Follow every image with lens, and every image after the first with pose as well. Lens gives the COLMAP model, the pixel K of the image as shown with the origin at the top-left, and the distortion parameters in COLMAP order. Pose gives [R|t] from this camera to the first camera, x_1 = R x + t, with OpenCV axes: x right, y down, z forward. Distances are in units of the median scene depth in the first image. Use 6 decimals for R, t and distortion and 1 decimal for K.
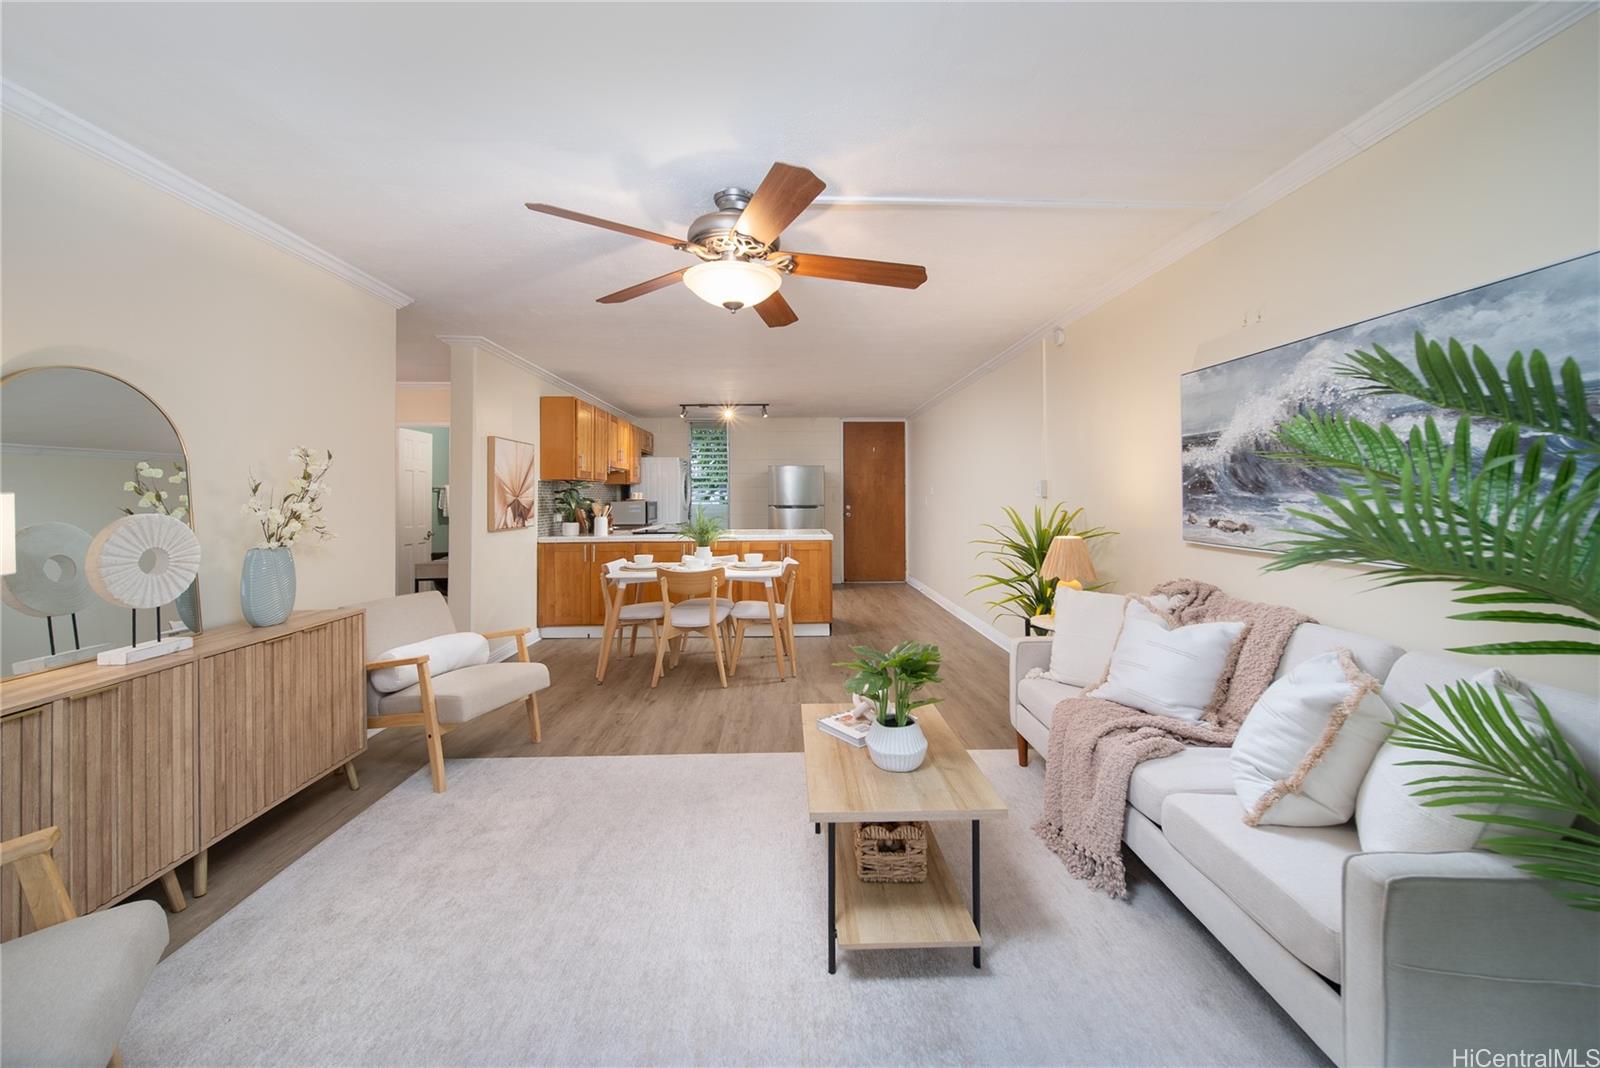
lens RADIAL K [[593.8, 0, 797.4], [0, 593.8, 492.2], [0, 0, 1]] dist [0.003425, -0.002564]
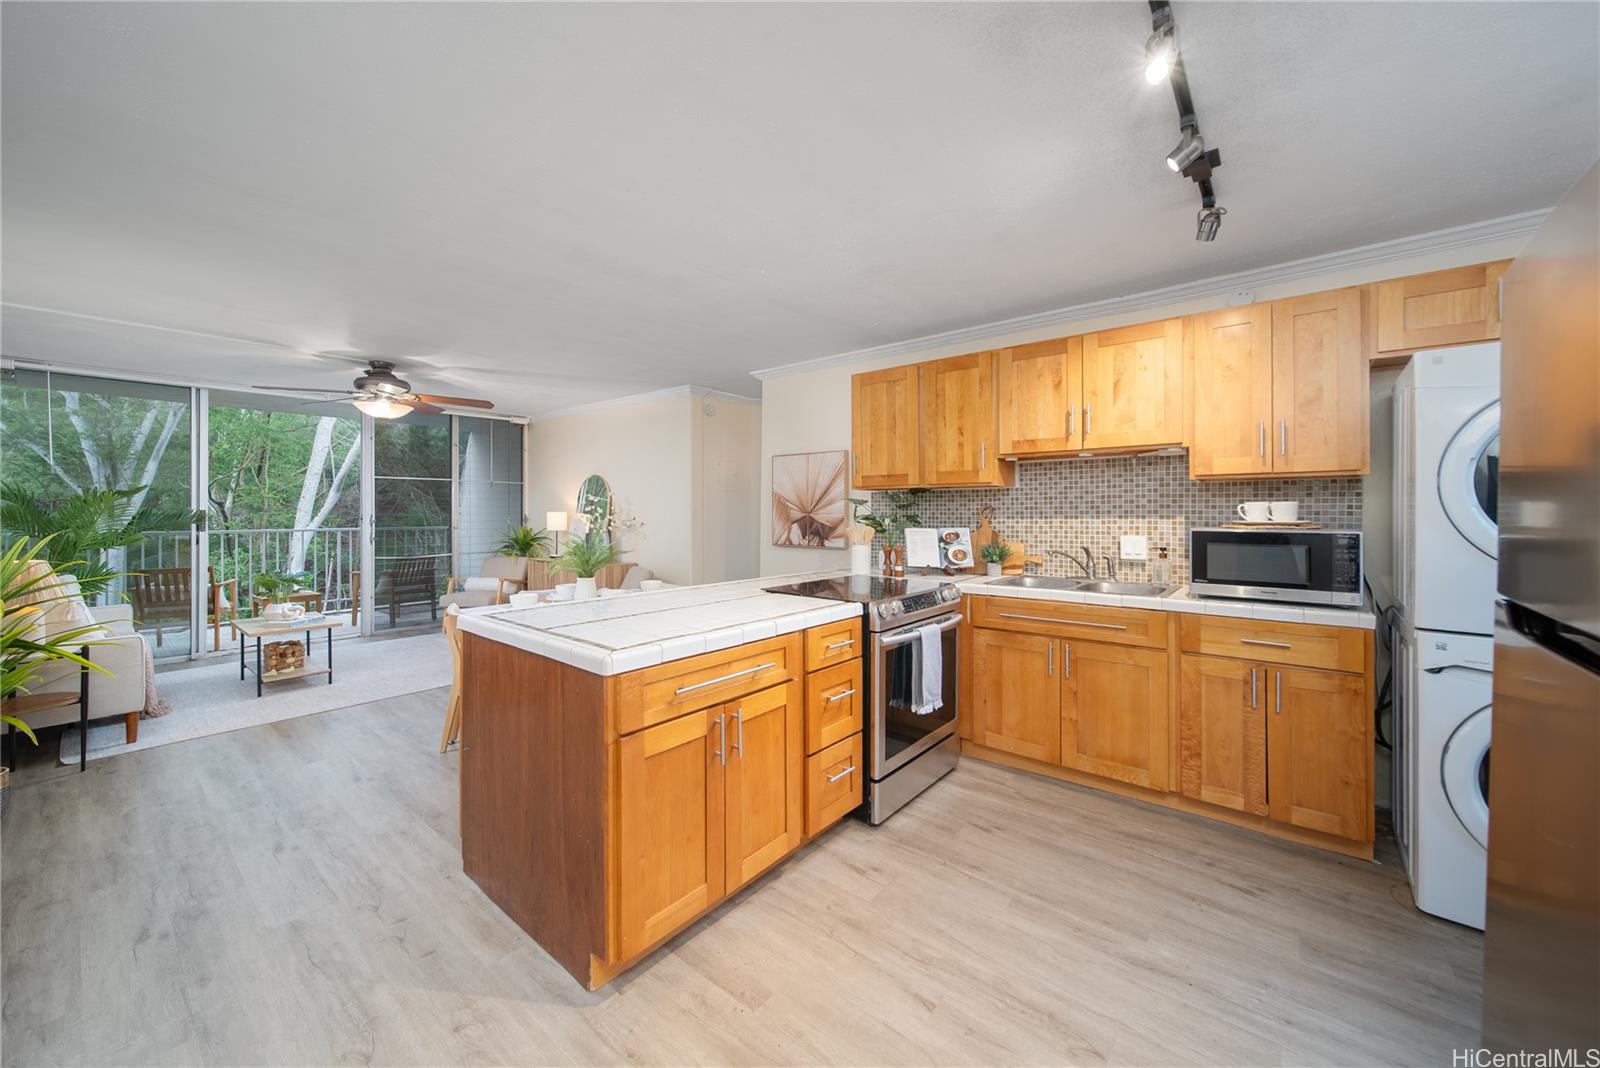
lens RADIAL K [[593.8, 0, 812.9], [0, 593.8, 513.8], [0, 0, 1]] dist [0.003425, -0.002564]
pose [[-0.642318, 0.008574, -0.766390, 0.455907], [0.009640, 0.999949, 0.003108, 0.012333], [0.766377, -0.005391, -0.642368, 3.121826]]
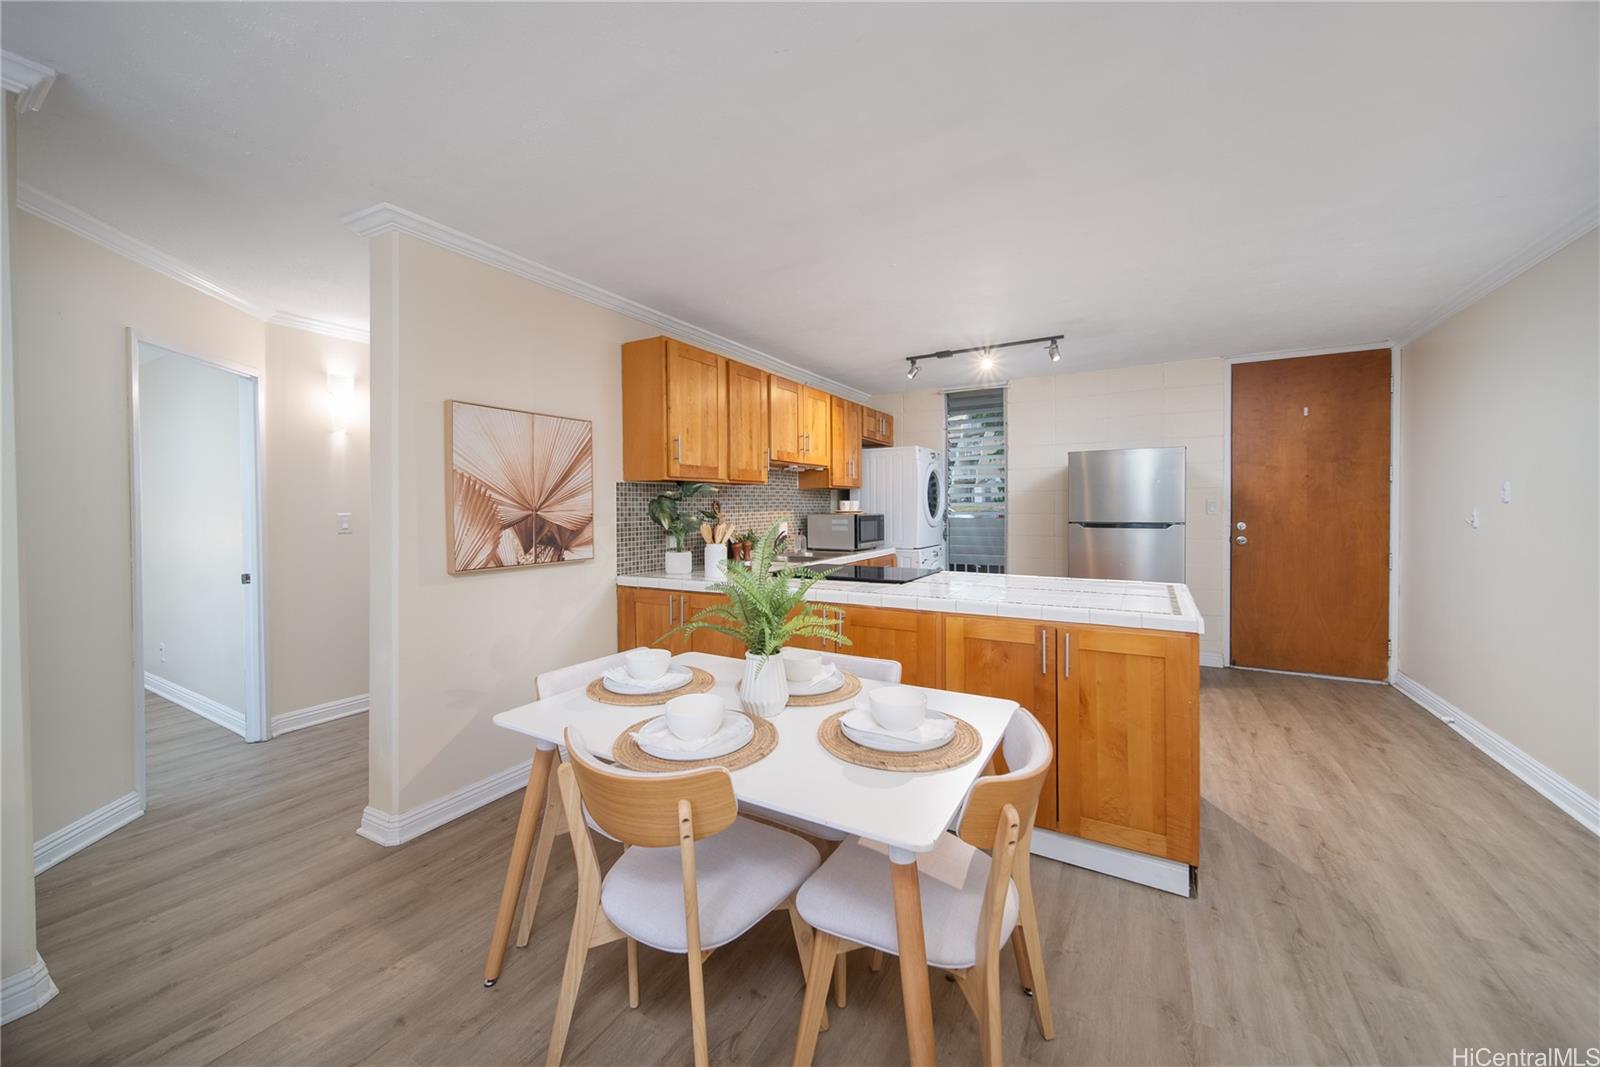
lens RADIAL K [[593.8, 0, 802.7], [0, 593.8, 516.9], [0, 0, 1]] dist [0.003425, -0.002564]
pose [[0.859323, 0.006538, -0.511392, 0.075934], [0.007822, 0.999633, 0.025924, 0.003372], [0.511374, -0.026277, 0.858957, 1.253701]]
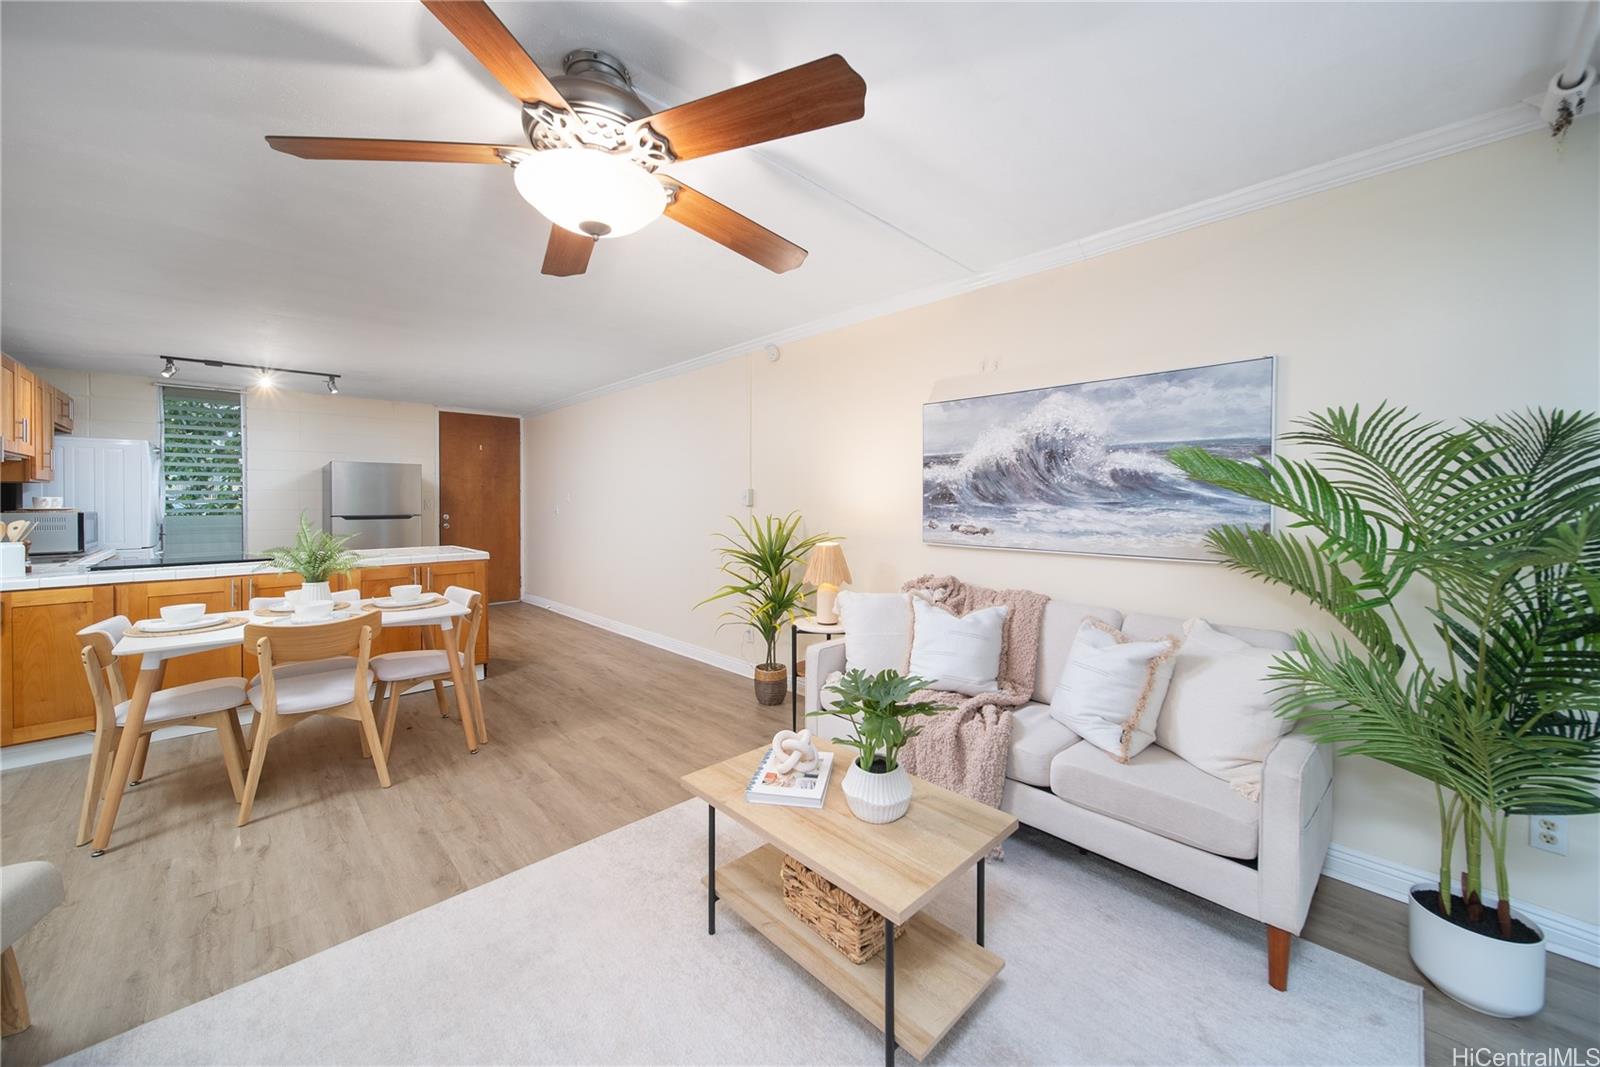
lens RADIAL K [[593.8, 0, 792.0], [0, 593.8, 503.9], [0, 0, 1]] dist [0.003425, -0.002564]
pose [[0.743712, 0.001893, 0.668497, -0.369122], [-0.007856, 0.999952, 0.005909, -0.001952], [-0.668454, -0.009646, 0.743691, 0.310023]]
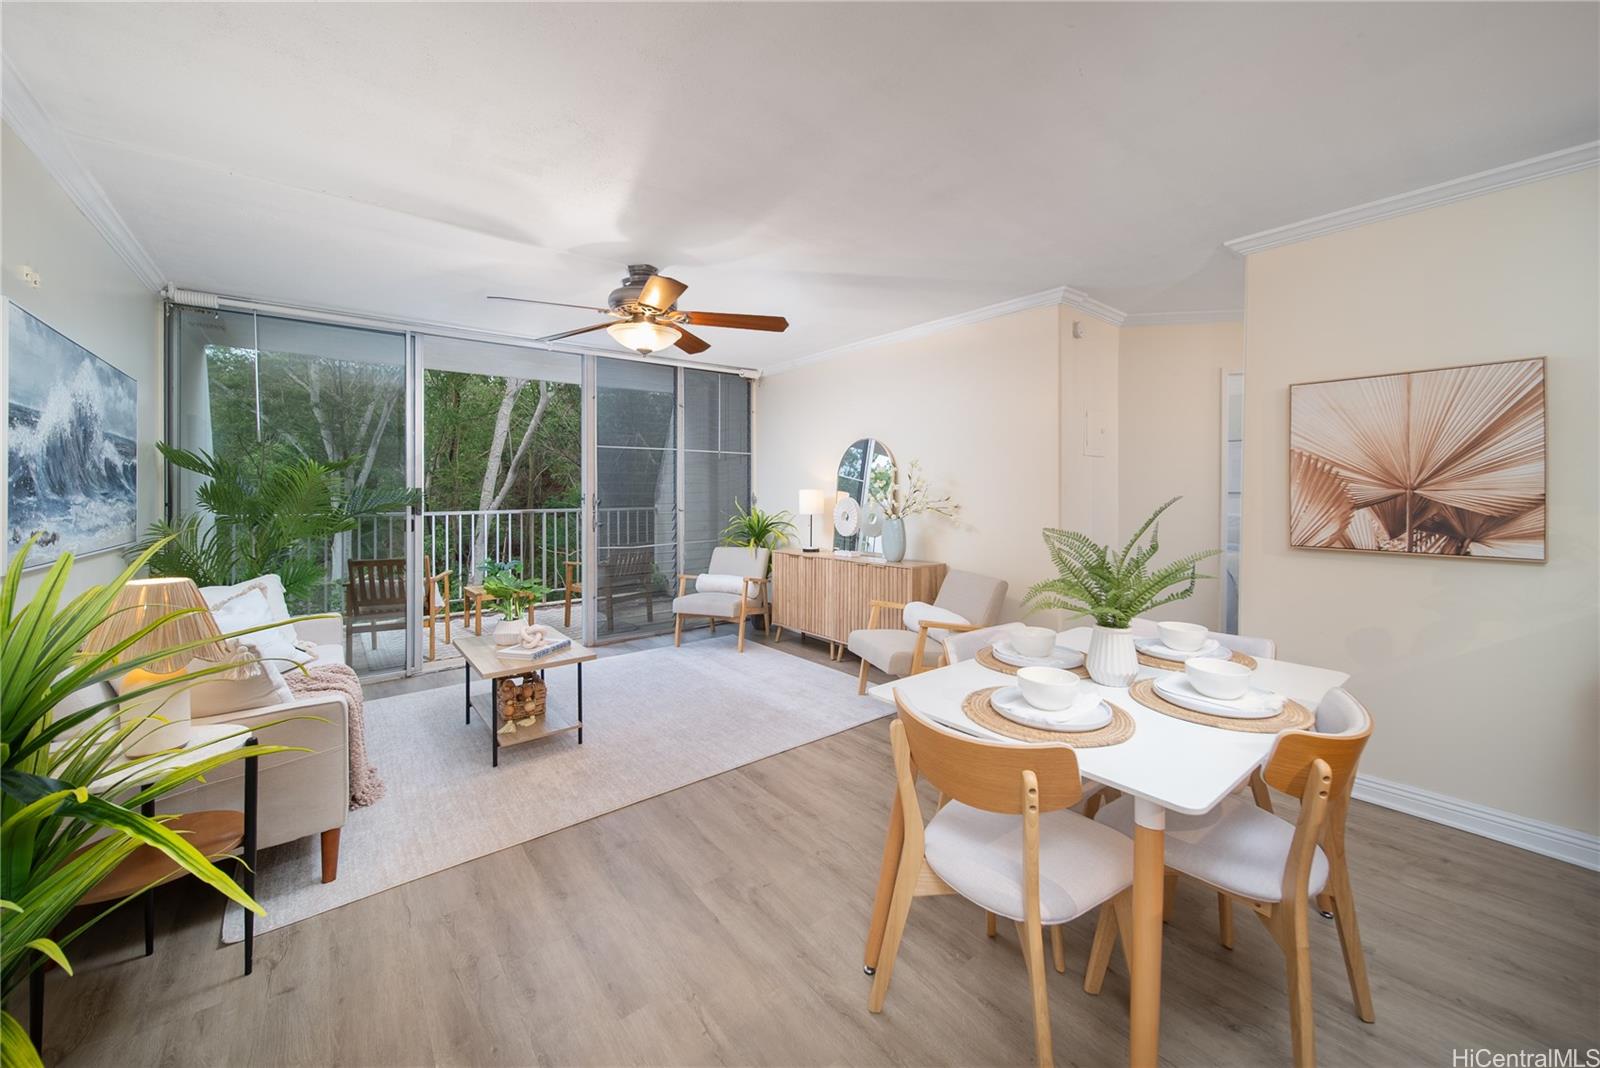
lens RADIAL K [[593.8, 0, 797.5], [0, 593.8, 492.2], [0, 0, 1]] dist [0.003425, -0.002564]
pose [[-0.793532, 0.010155, -0.608443, 0.403453], [0.012555, 0.999921, 0.000314, 0.009321], [0.608399, -0.007390, -0.793597, 2.104595]]
